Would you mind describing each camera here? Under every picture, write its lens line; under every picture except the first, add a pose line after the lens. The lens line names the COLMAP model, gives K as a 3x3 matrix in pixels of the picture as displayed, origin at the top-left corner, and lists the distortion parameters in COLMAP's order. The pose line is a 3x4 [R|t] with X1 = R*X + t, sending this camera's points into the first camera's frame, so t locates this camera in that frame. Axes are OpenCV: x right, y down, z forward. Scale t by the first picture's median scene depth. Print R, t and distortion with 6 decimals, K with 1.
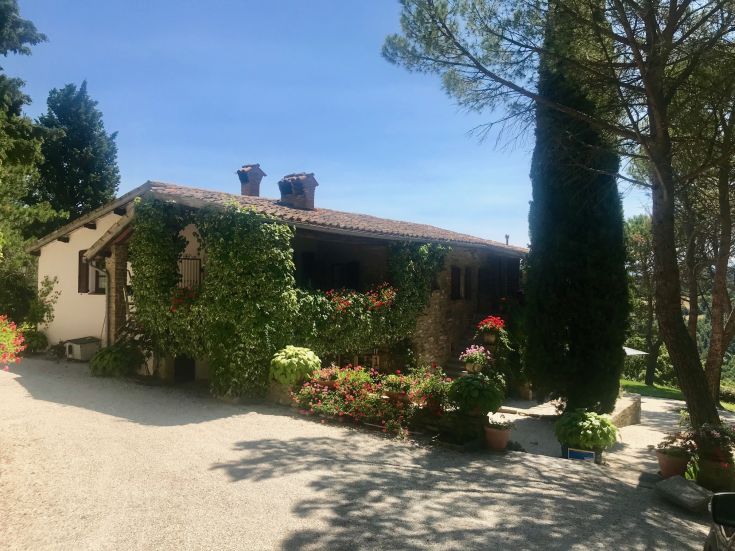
lens RADIAL K [[598.2, 0, 367.2], [0, 598.2, 274.8], [0, 0, 1]] dist [0.039501, -0.031077]
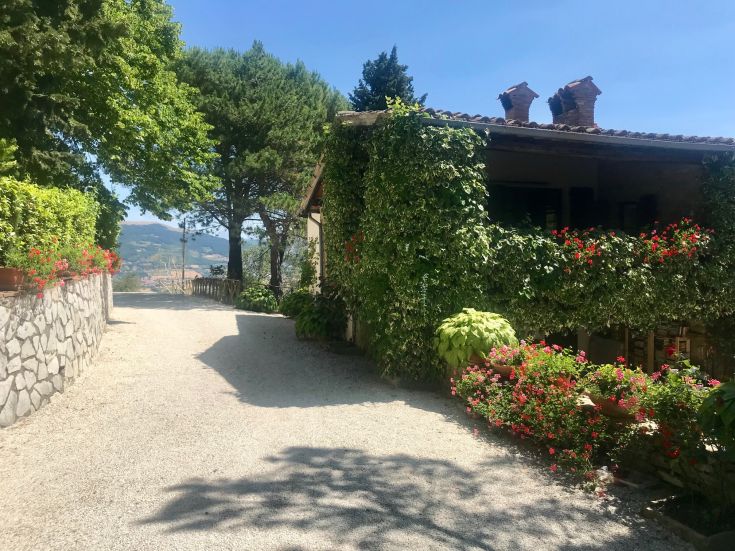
lens RADIAL K [[598.2, 0, 367.4], [0, 598.2, 278.9], [0, 0, 1]] dist [0.039501, -0.031077]
pose [[0.818571, 0.001258, -0.574404, 0.159873], [0.022635, 0.999150, 0.034445, 0.060745], [0.573959, -0.041197, 0.817847, 0.397601]]
